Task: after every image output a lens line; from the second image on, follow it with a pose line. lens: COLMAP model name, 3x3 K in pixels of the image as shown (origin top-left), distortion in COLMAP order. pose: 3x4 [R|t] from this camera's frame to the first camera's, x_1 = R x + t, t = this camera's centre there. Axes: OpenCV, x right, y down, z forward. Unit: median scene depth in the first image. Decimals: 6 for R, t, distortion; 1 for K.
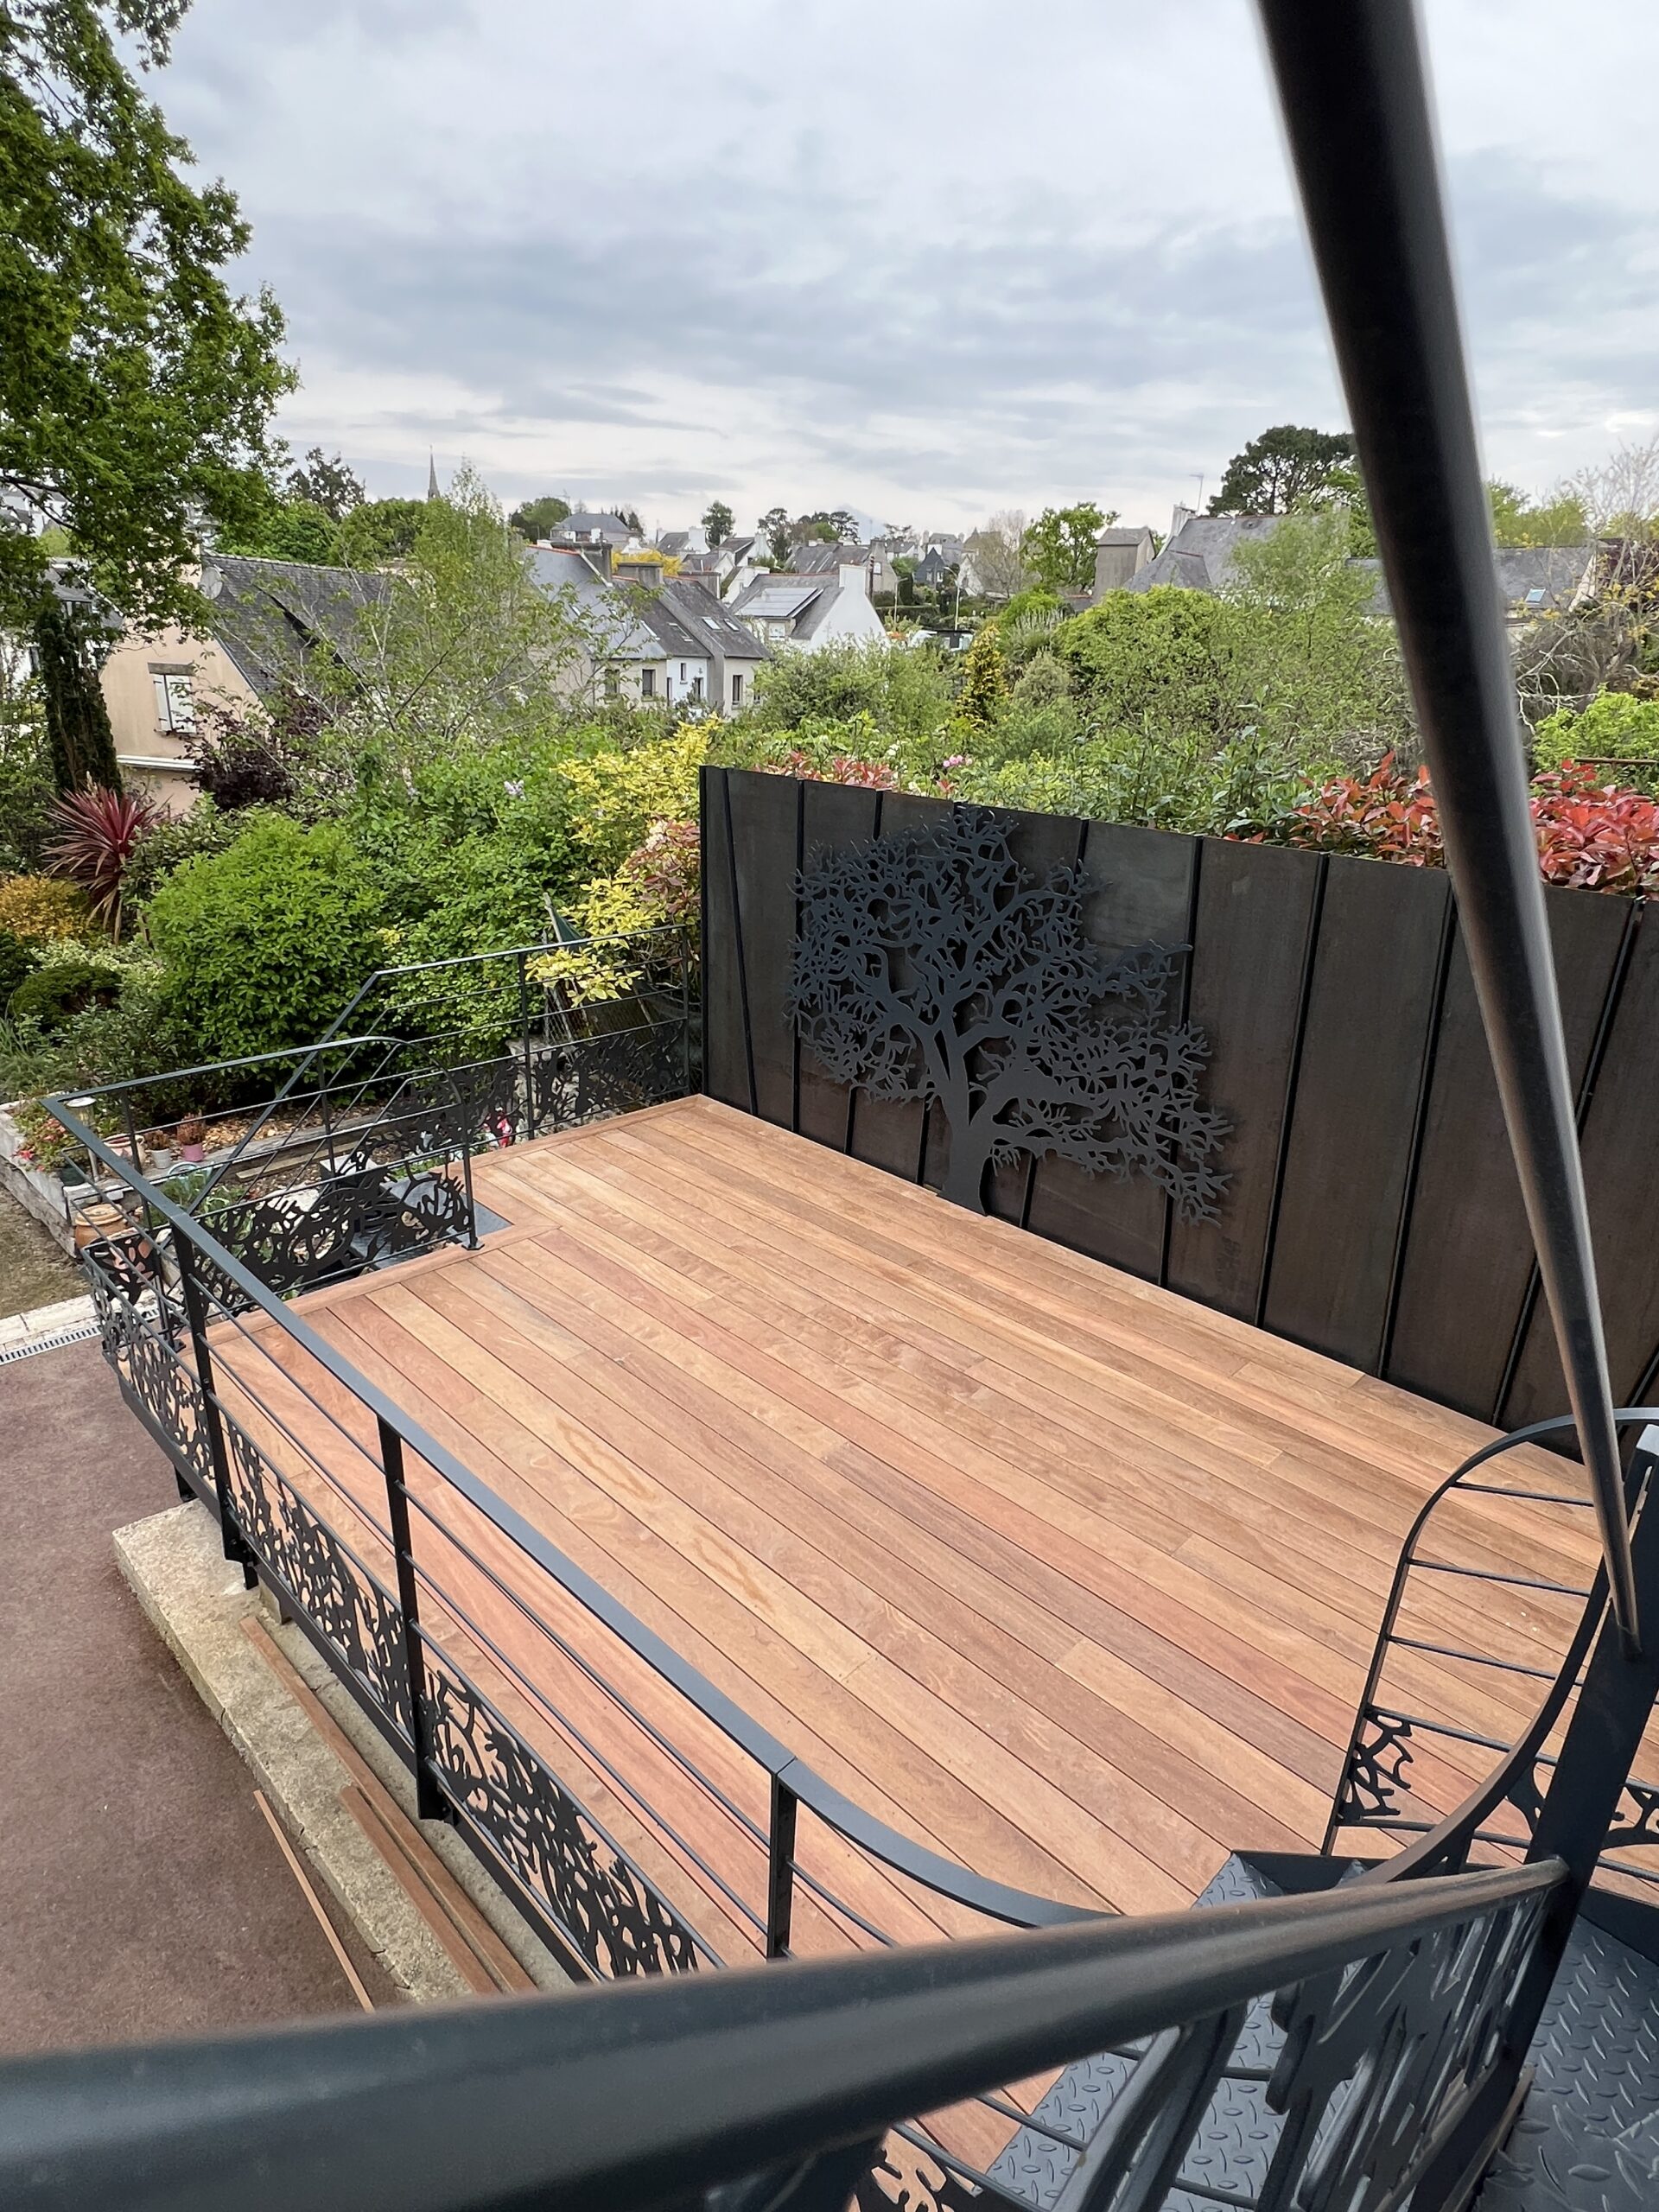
lens RADIAL K [[1225.7, 0, 814.2], [0, 1225.7, 1103.6], [0, 0, 1]] dist [-0.020414, 0.012204]
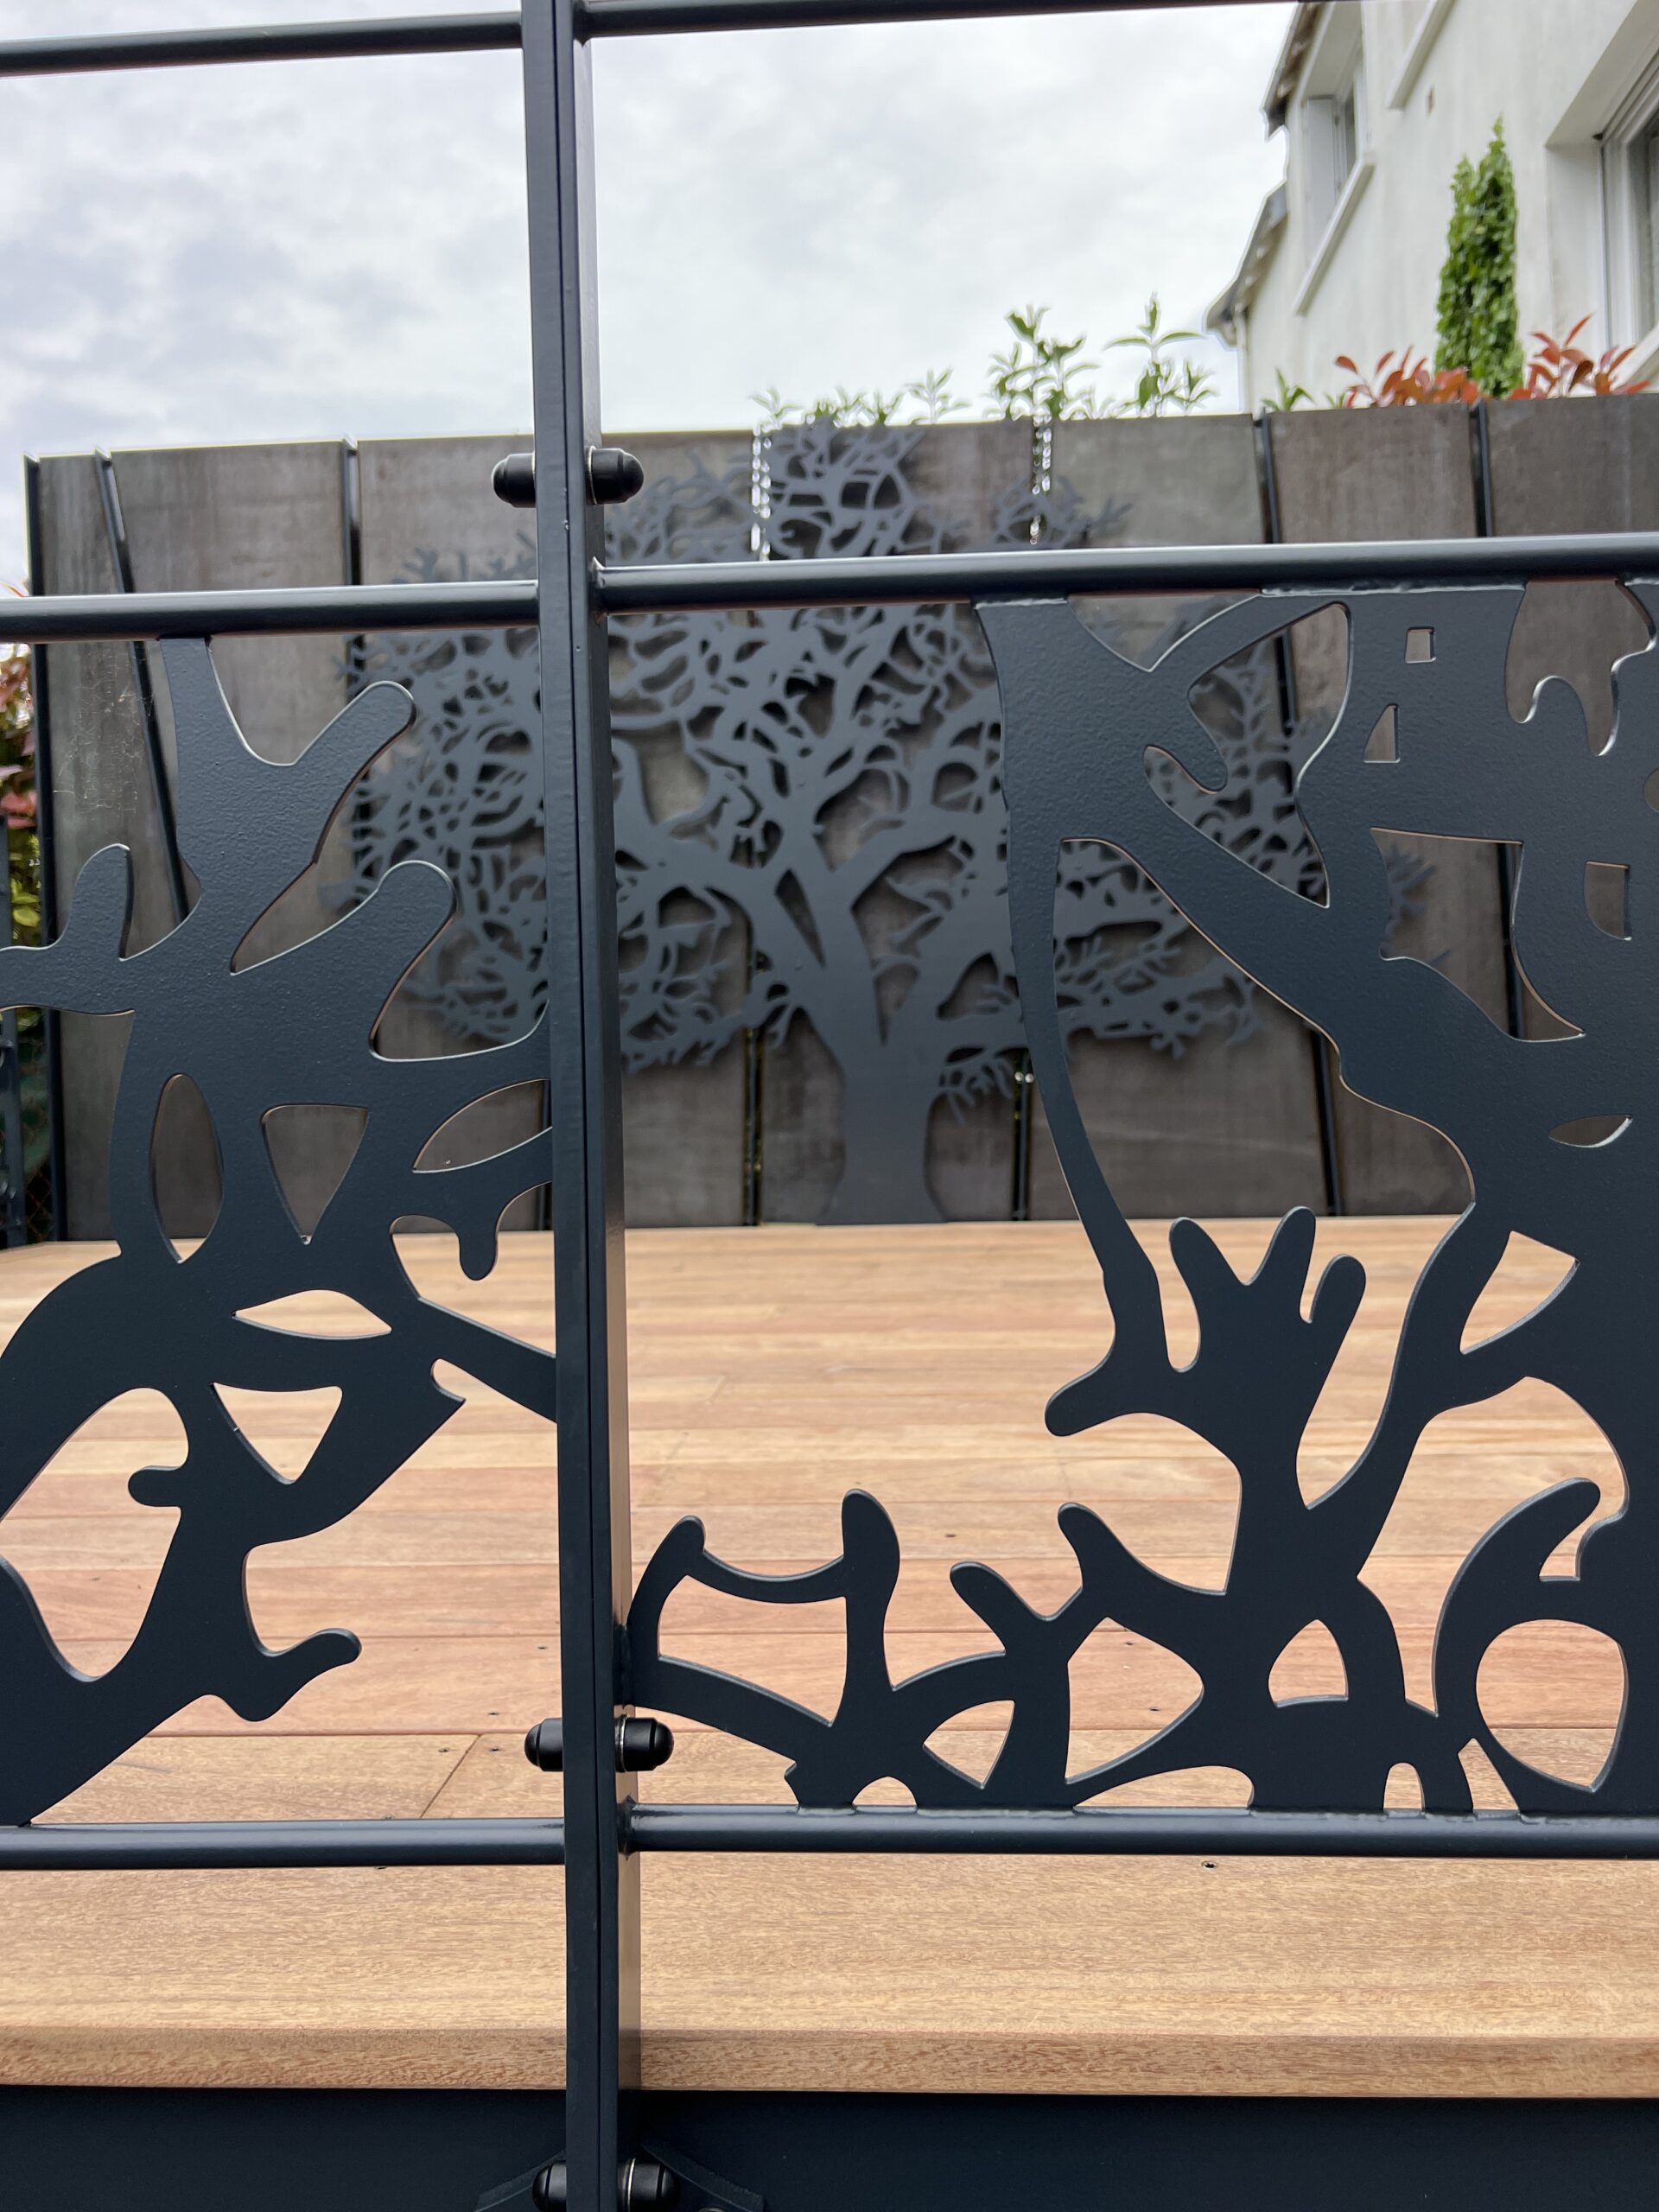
lens RADIAL K [[1699.4, 0, 835.0], [0, 1699.4, 1117.0], [0, 0, 1]] dist [0.055535, -0.001545]
pose [[0.727476, -0.050784, 0.684251, -0.413907], [0.287441, 0.928085, -0.236719, 0.232330], [-0.623022, 0.368889, 0.689757, 0.629658]]
